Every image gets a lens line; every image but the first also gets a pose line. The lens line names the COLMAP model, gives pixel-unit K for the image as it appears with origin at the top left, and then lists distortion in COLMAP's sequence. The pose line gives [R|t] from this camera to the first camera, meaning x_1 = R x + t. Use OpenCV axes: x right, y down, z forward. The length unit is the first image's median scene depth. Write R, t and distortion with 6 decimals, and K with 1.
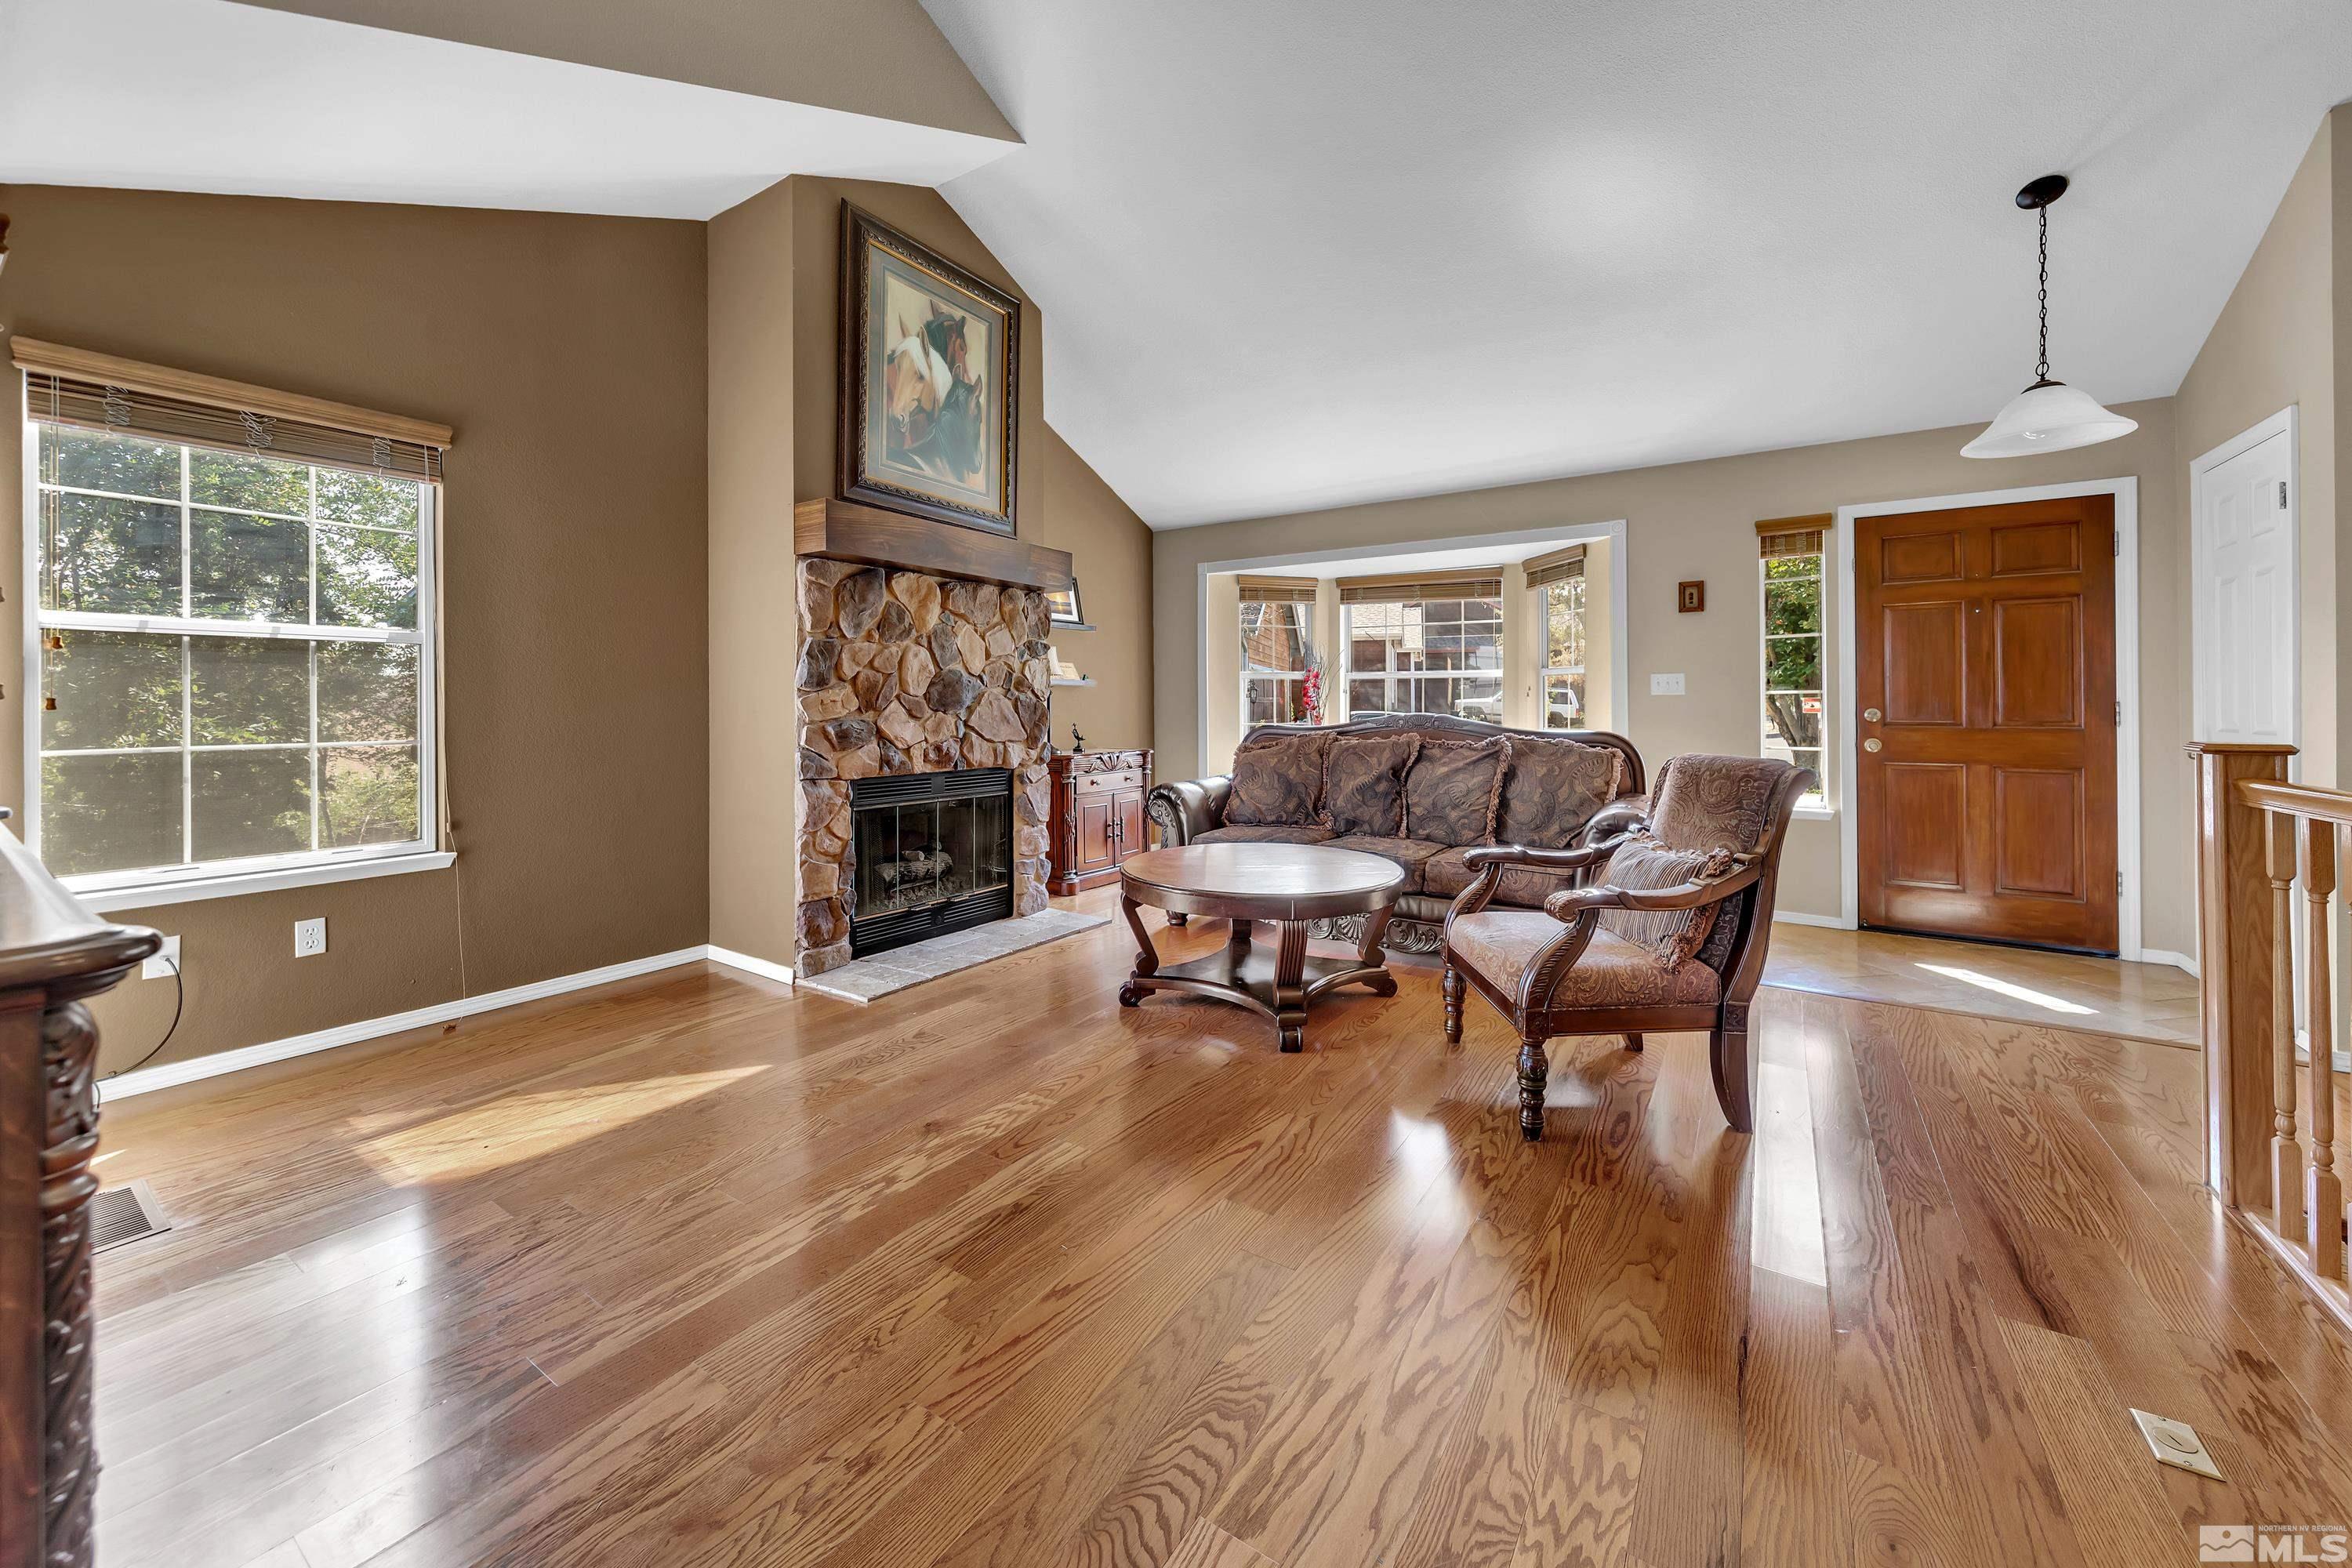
lens RADIAL K [[872.9, 0, 1184.8], [0, 872.9, 698.0], [0, 0, 1]] dist [0.000735, 0.000253]
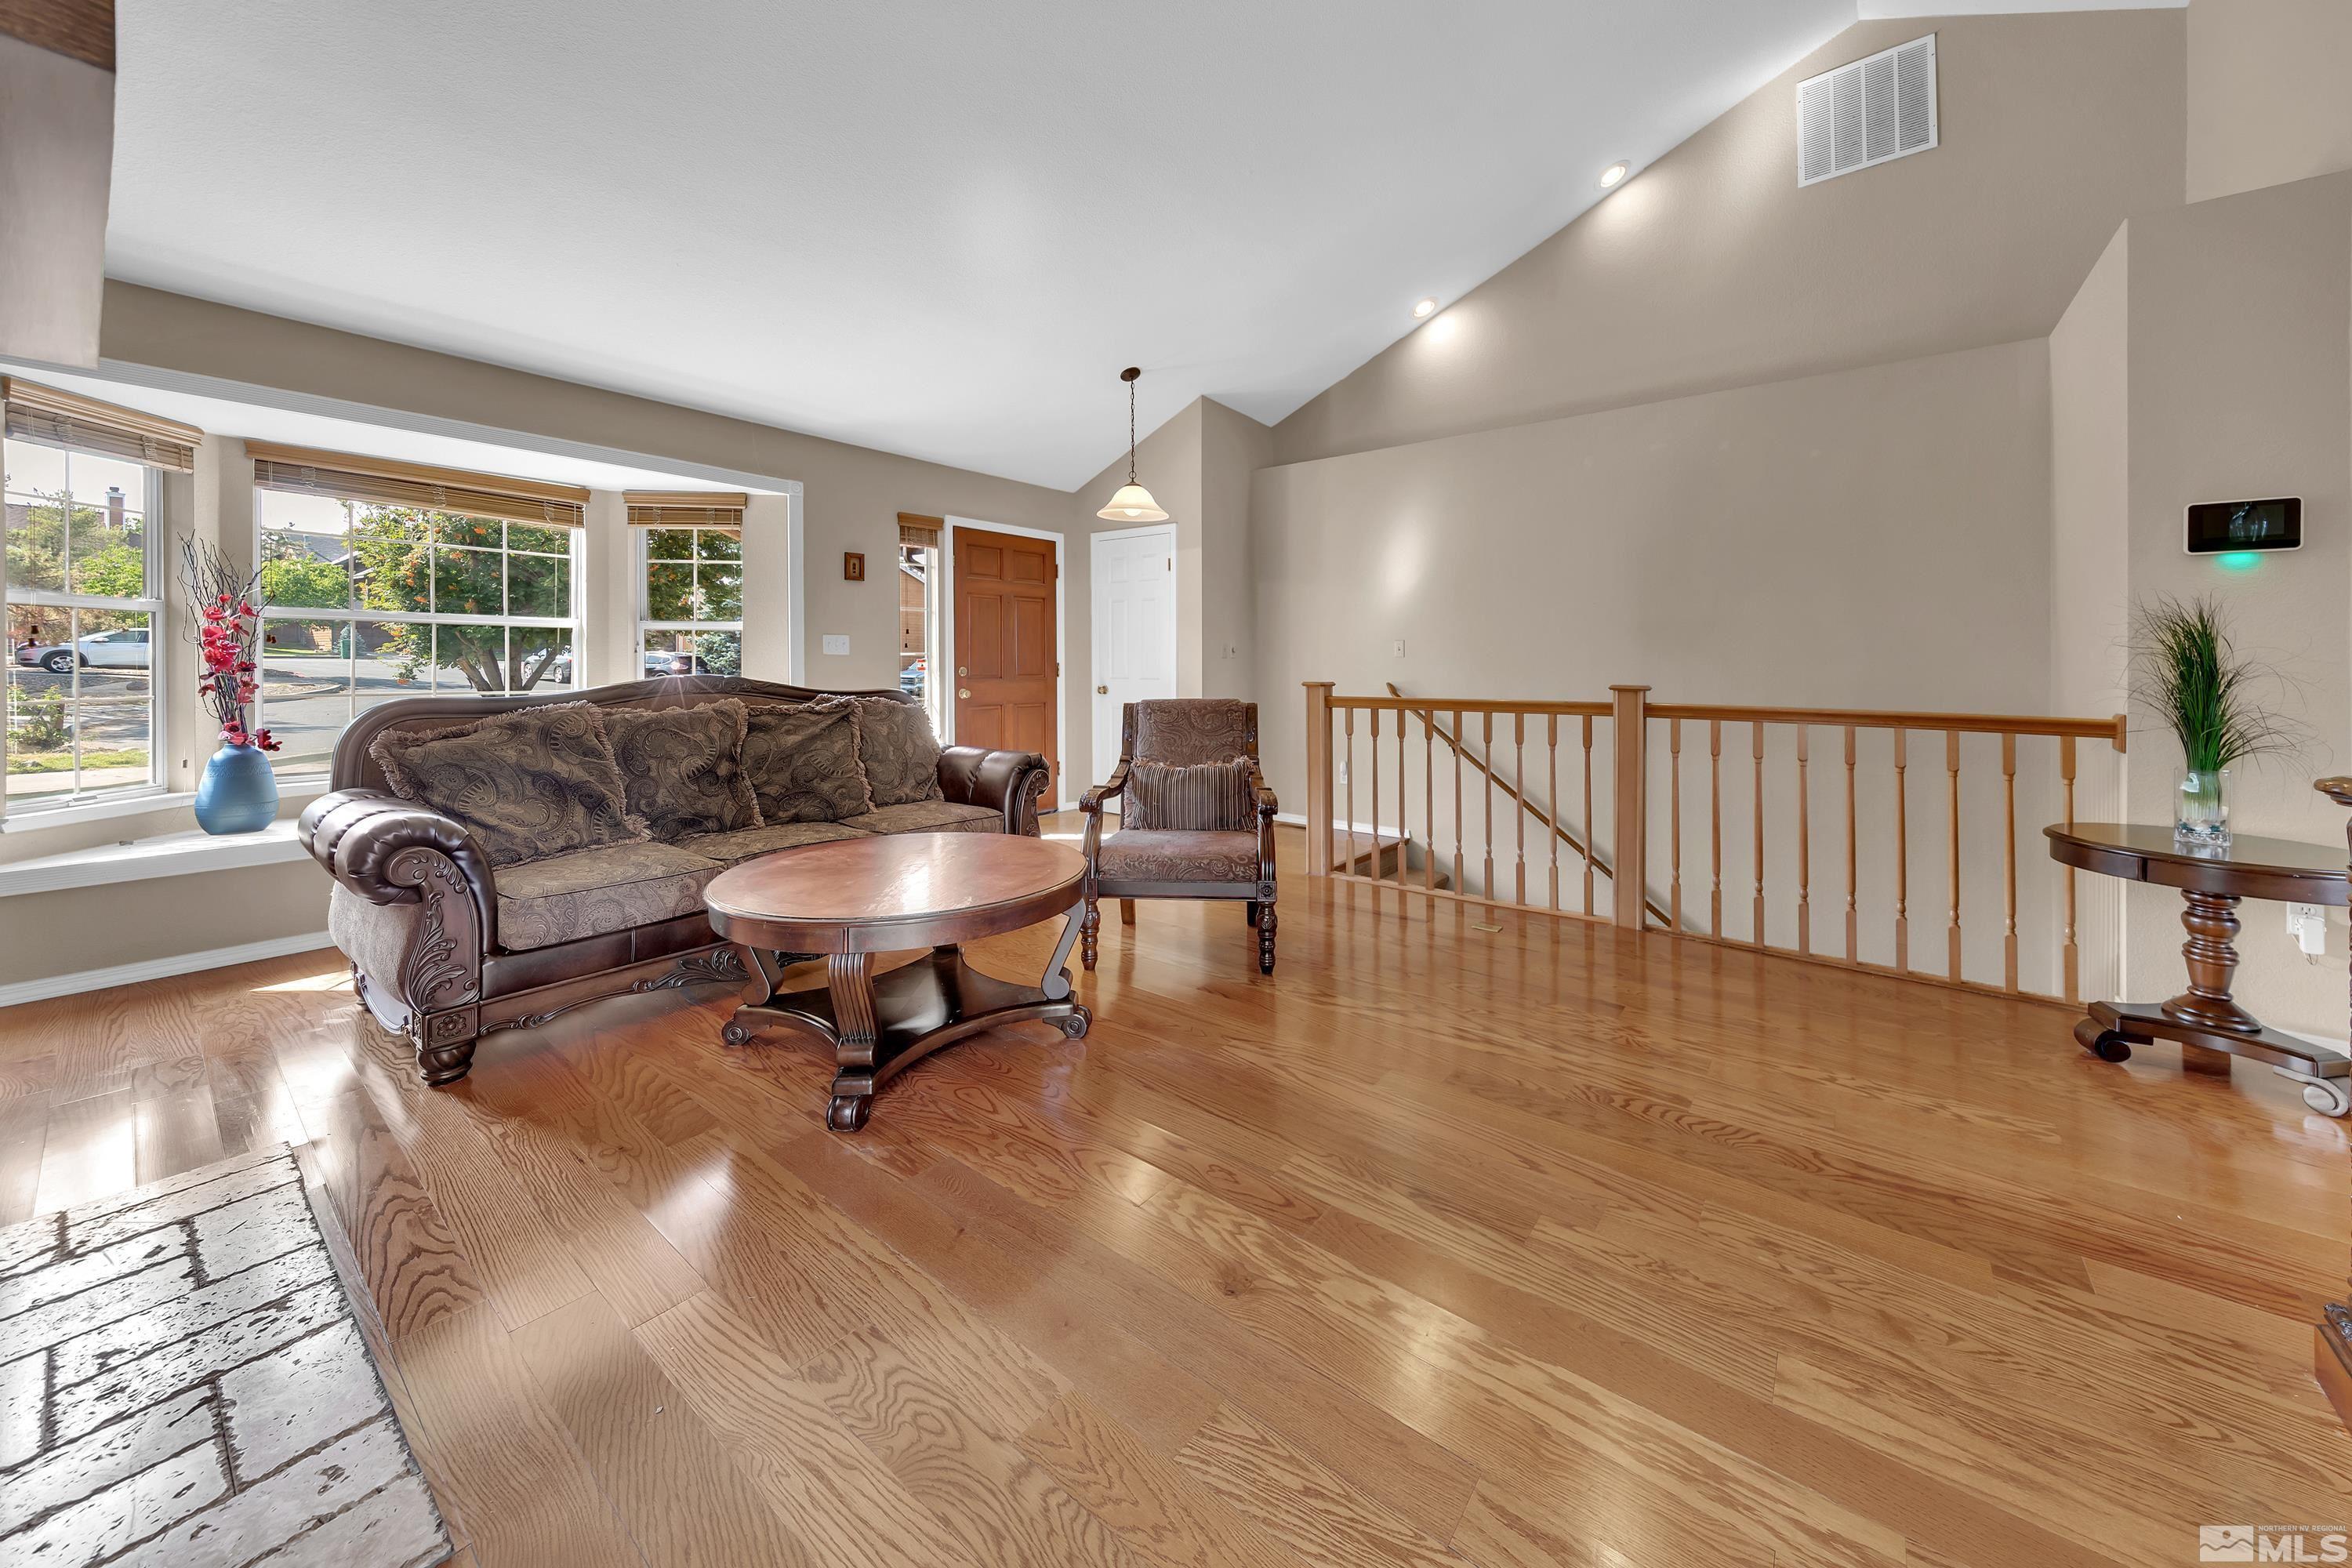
lens RADIAL K [[863.0, 0, 1179.9], [0, 863.0, 663.1], [0, 0, 1]] dist [-0.000217, -0.000236]
pose [[0.076471, 0.002021, 0.997070, -0.648268], [-0.011356, 0.999935, -0.001156, 0.004302], [-0.997007, -0.011234, 0.076489, 0.671824]]
